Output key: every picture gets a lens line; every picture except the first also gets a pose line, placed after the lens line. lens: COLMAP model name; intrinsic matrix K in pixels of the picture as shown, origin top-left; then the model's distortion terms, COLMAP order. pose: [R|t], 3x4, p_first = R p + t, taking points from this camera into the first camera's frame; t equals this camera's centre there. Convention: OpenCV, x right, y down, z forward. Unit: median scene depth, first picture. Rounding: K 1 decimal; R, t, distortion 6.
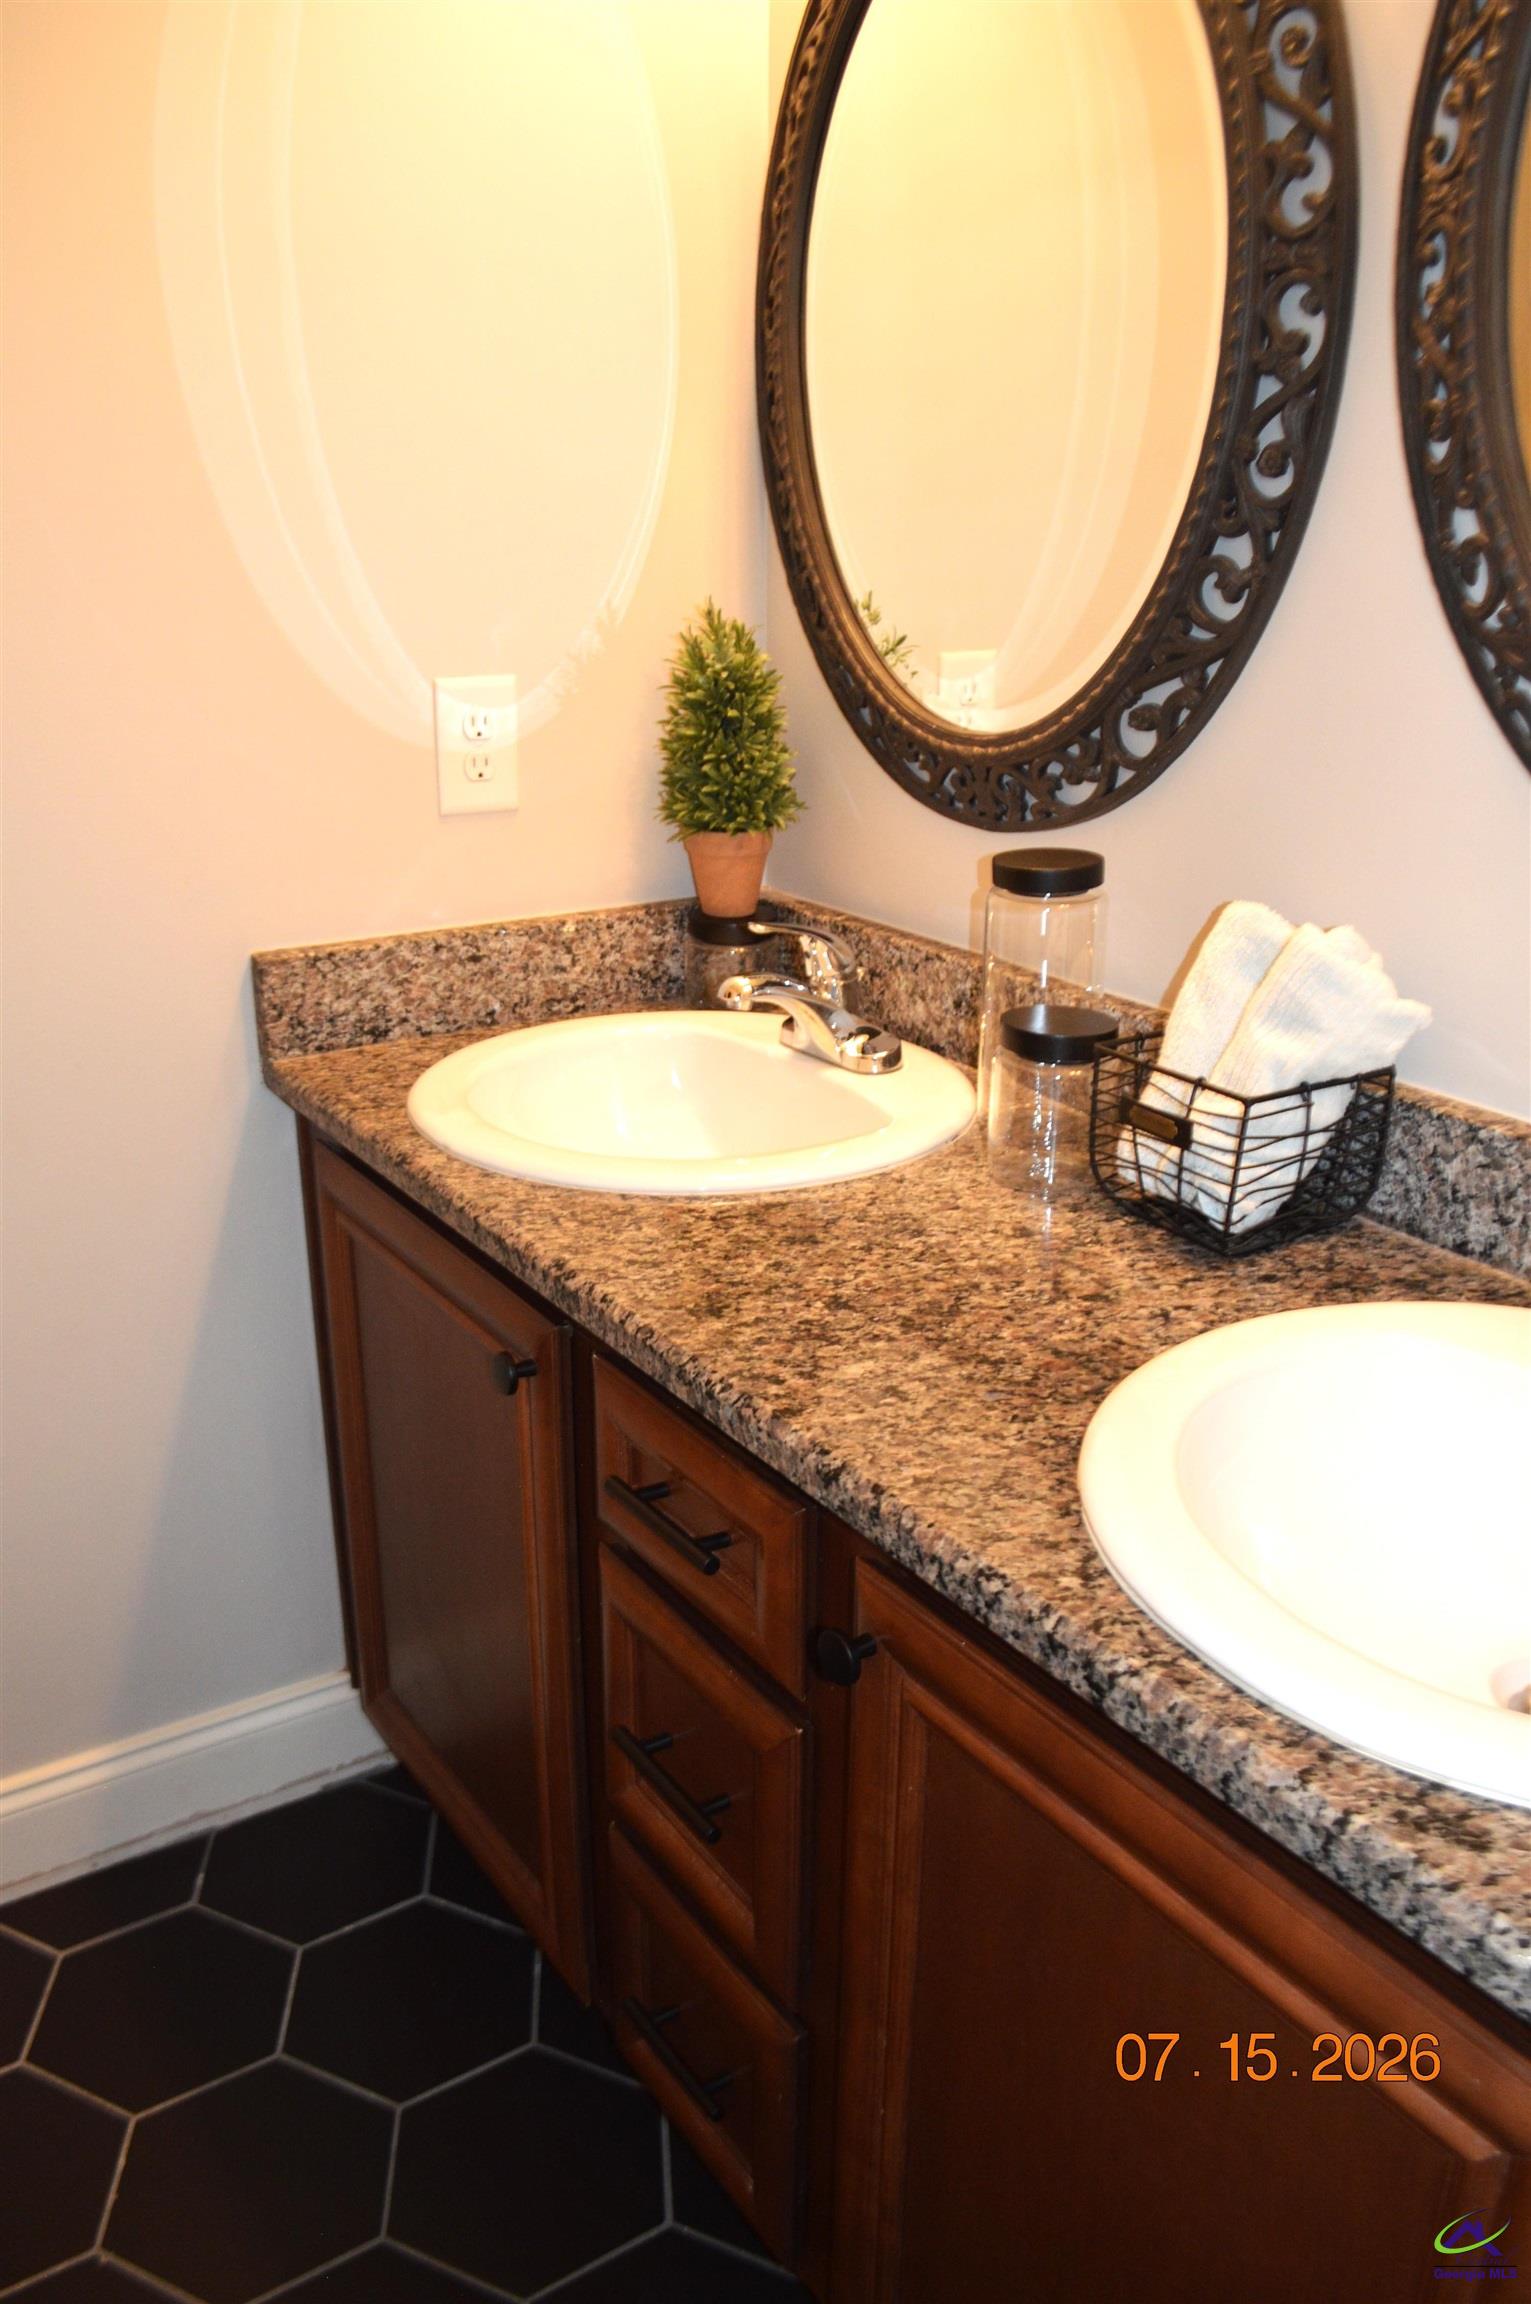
lens RADIAL K [[1810.6, 0, 763.3], [0, 1810.6, 1166.8], [0, 0, 1]] dist [-0.083941, 0.012567]
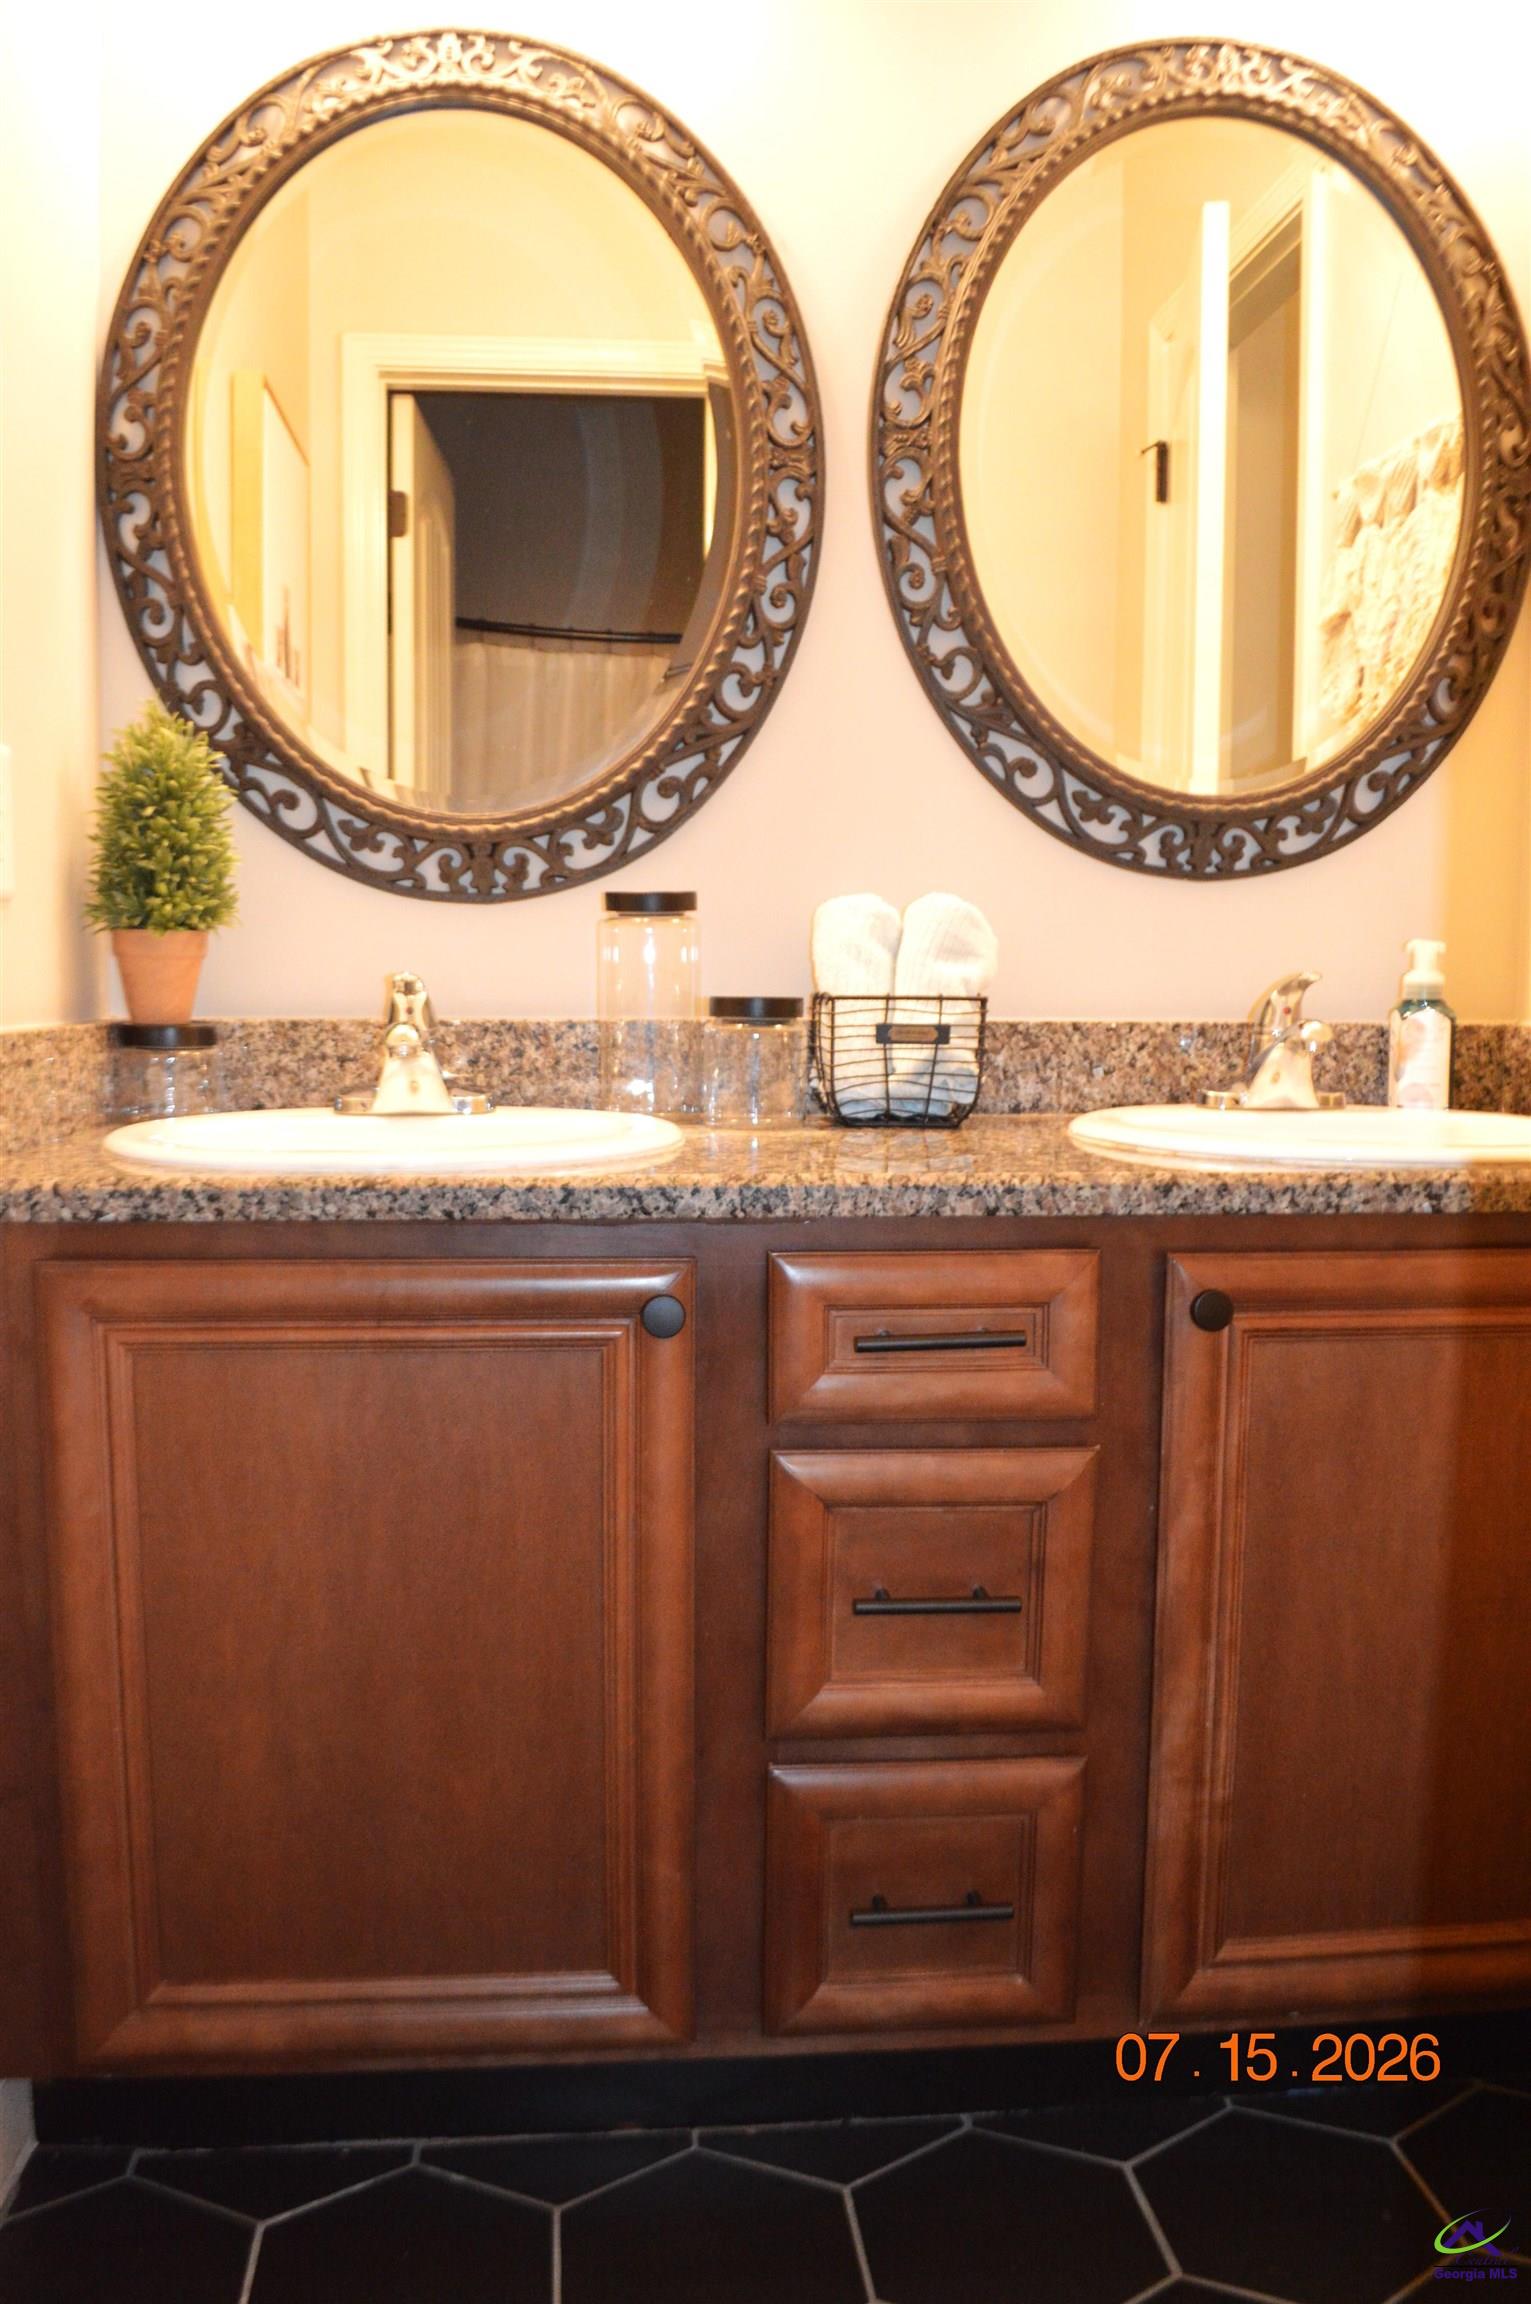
lens RADIAL K [[1810.6, 0, 752.9], [0, 1810.6, 1145.3], [0, 0, 1]] dist [-0.083941, 0.012567]
pose [[0.470675, -0.083718, 0.878326, -1.037107], [0.299778, 0.951441, -0.069957, 0.113707], [-0.829818, 0.296229, 0.472917, 0.481271]]
